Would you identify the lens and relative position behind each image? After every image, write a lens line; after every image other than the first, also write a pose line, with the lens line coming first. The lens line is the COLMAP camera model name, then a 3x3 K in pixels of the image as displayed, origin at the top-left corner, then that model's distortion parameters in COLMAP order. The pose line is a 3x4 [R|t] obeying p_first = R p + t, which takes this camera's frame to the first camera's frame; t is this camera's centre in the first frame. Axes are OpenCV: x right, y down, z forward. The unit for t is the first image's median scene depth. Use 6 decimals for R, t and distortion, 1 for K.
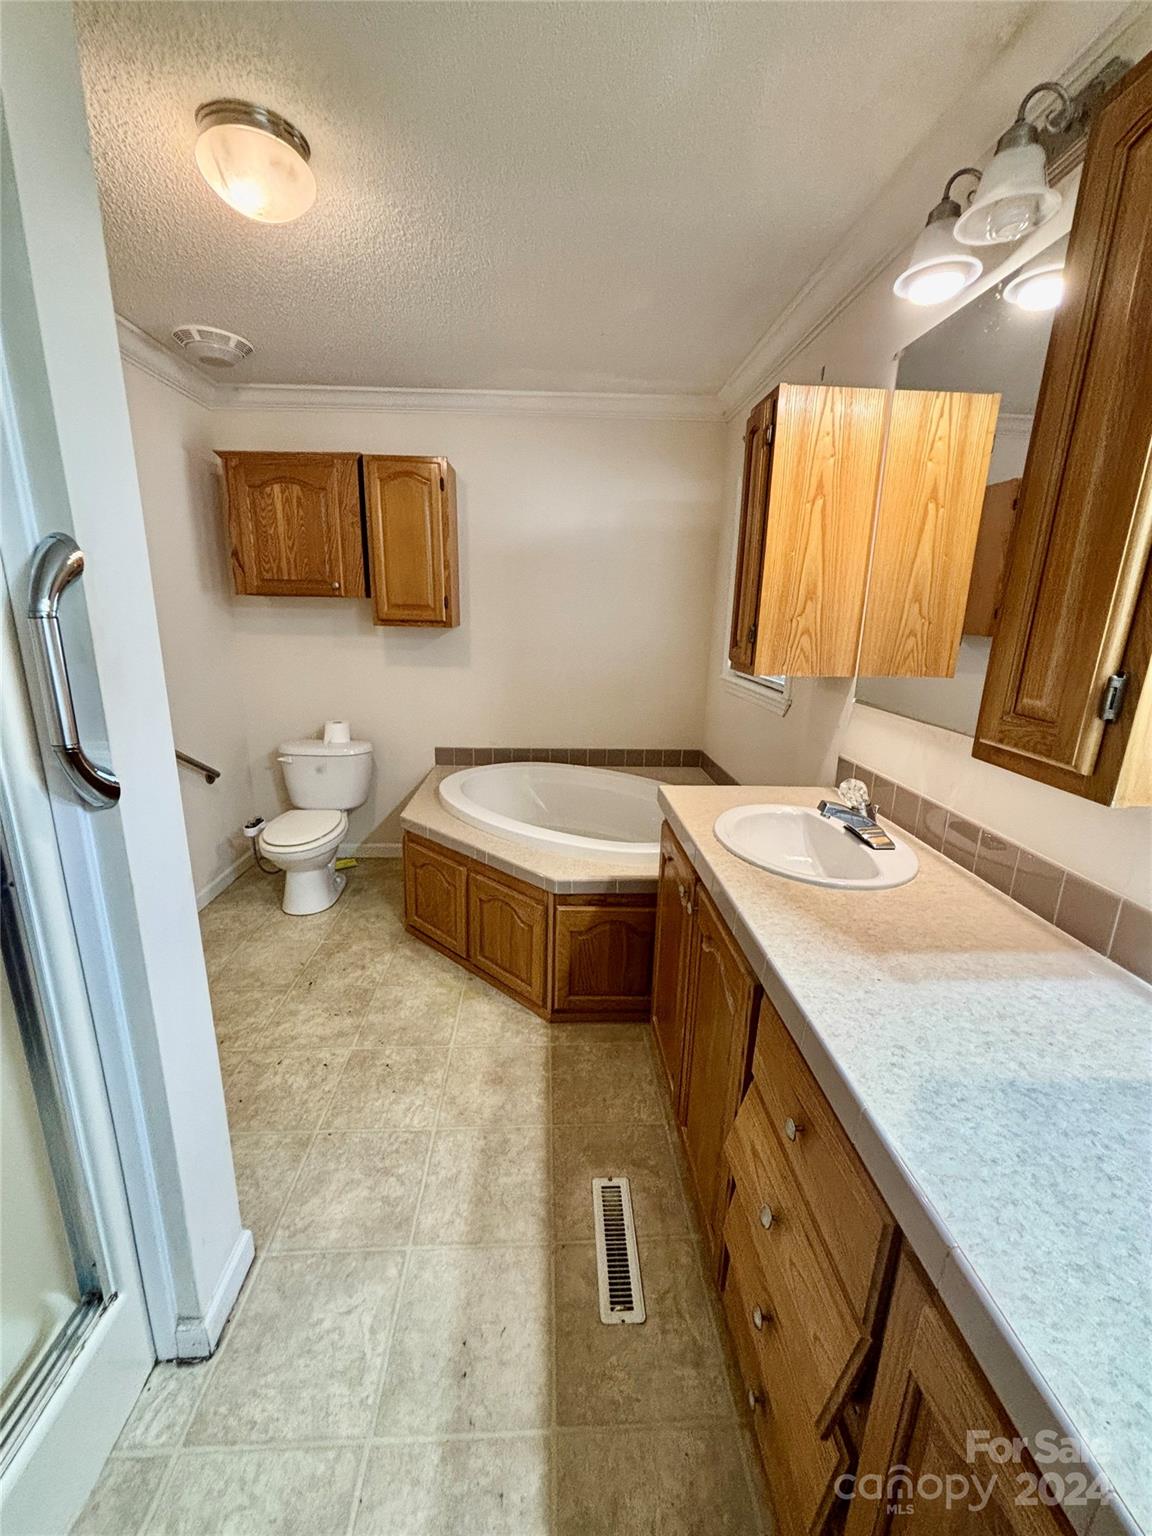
lens RADIAL K [[625.7, 0, 580.3], [0, 625.7, 774.6], [0, 0, 1]] dist [0.011368, -0.003428]
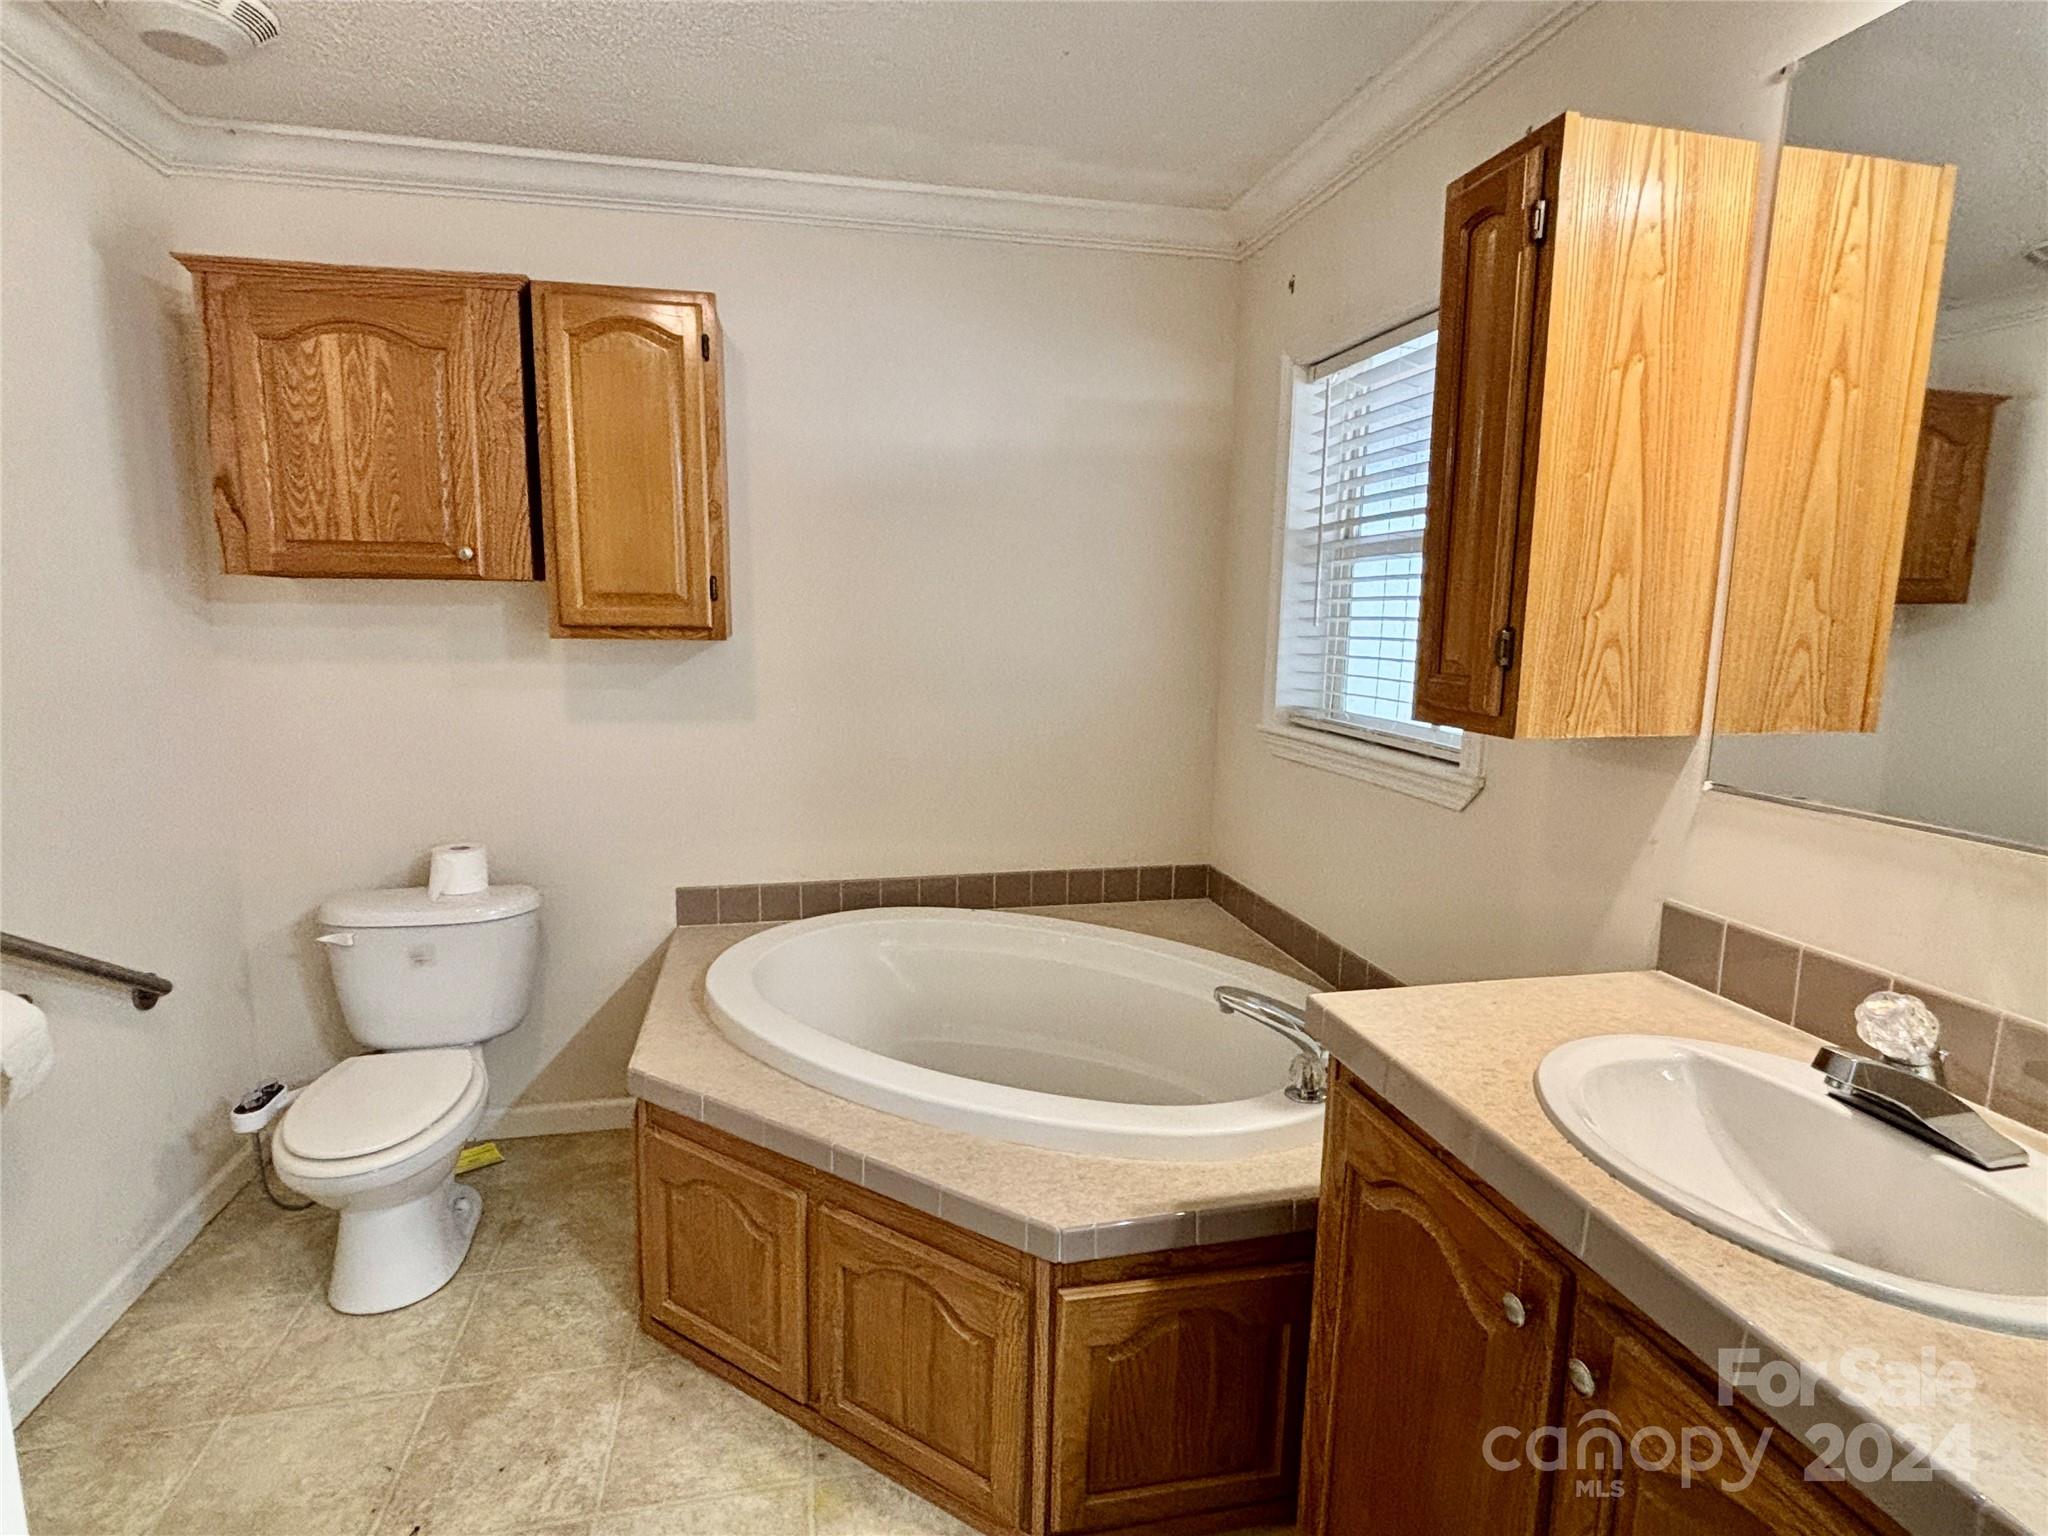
lens RADIAL K [[1049.3, 0, 1022.9], [0, 1049.3, 774.0], [0, 0, 1]] dist [-0.011934, 0.011568]
pose [[0.985829, -0.035413, 0.163974, -0.132791], [0.050879, 0.994541, -0.091101, -0.058193], [-0.159853, 0.098153, 0.982249, 0.225076]]
